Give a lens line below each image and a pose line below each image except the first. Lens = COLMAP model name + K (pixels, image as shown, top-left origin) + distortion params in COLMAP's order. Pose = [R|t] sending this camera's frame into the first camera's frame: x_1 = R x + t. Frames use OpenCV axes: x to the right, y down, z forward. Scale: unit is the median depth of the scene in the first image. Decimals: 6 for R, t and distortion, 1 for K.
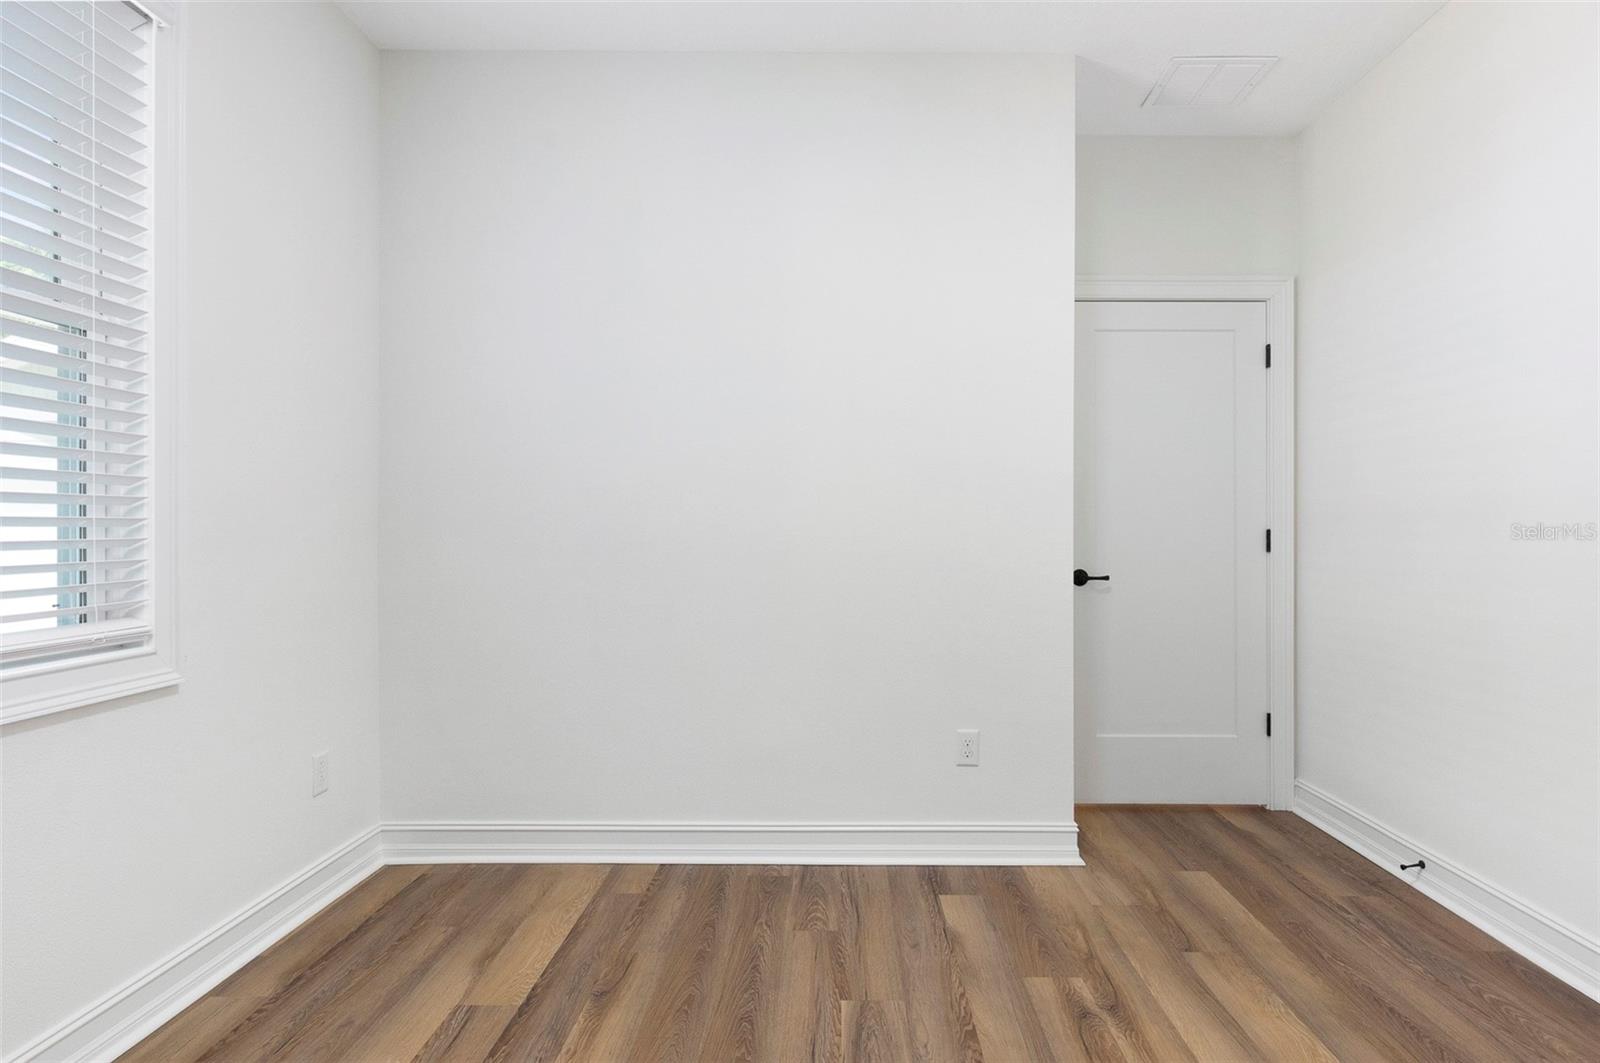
lens RADIAL K [[902.0, 0, 802.3], [0, 902.0, 531.7], [0, 0, 1]] dist [-0.003463, -0.000415]
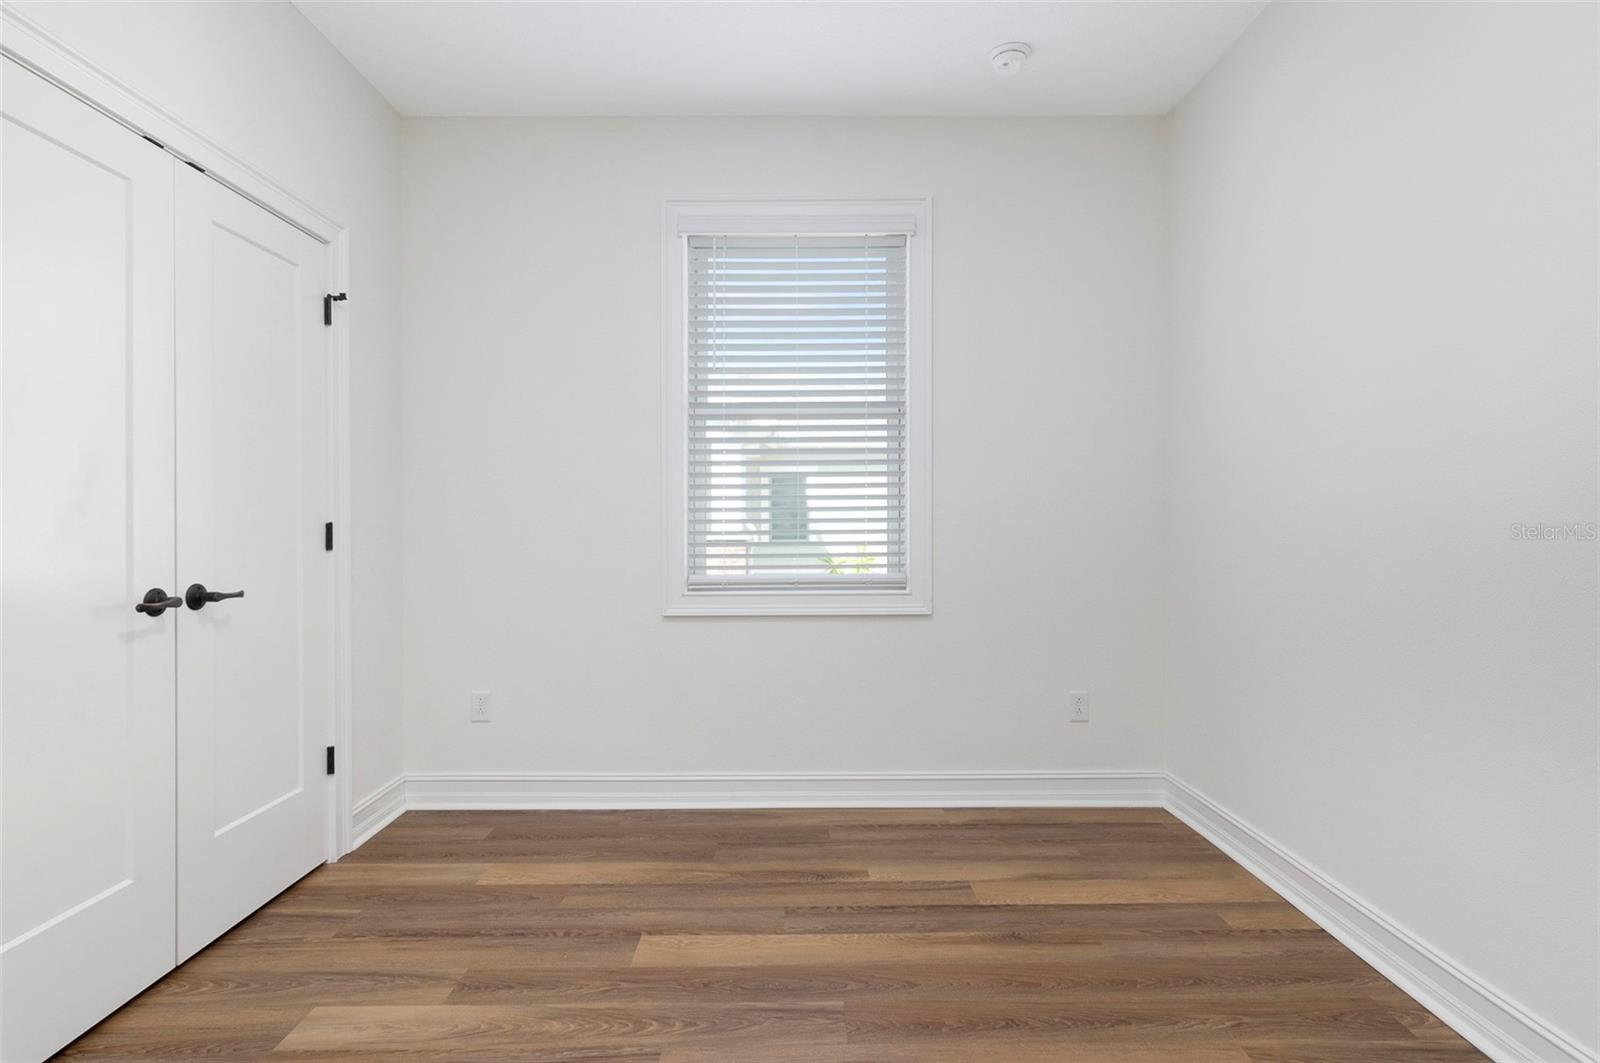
lens RADIAL K [[737.0, 0, 800.1], [0, 737.0, 530.0], [0, 0, 1]] dist [0.001807, 0.000649]
pose [[0.053766, 0.003301, -0.998548, 0.606729], [0.003508, 0.999988, 0.003495, 0.004189], [0.998547, -0.003691, 0.053754, 0.616965]]
